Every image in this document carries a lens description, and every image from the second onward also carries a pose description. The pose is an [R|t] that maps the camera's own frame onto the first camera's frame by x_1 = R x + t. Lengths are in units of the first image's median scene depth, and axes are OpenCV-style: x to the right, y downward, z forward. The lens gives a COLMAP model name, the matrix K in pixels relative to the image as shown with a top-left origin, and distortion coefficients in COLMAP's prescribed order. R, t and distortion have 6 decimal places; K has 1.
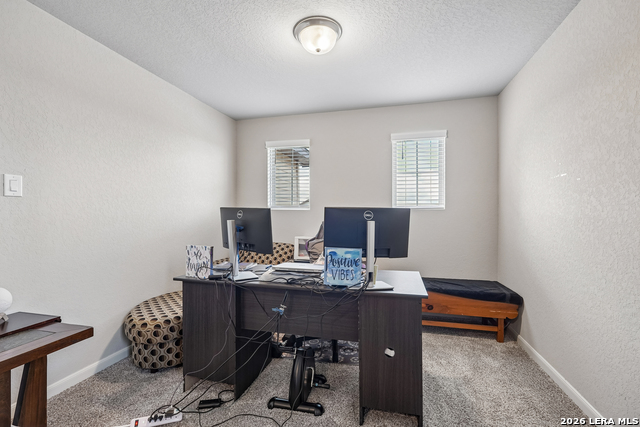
lens RADIAL K [[290.4, 0, 319.7], [0, 290.4, 213.6], [0, 0, 1]] dist [0.000126, 0.000050]
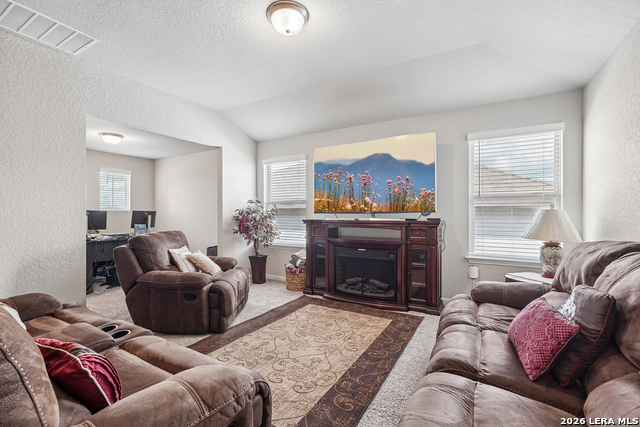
lens RADIAL K [[290.4, 0, 319.1], [0, 290.4, 213.5], [0, 0, 1]] dist [0.000126, 0.000050]
pose [[0.266843, 0.015625, 0.963613, -2.232557], [-0.005933, 0.999876, -0.014570, 0.038220], [-0.963722, -0.001829, 0.266902, -1.526688]]
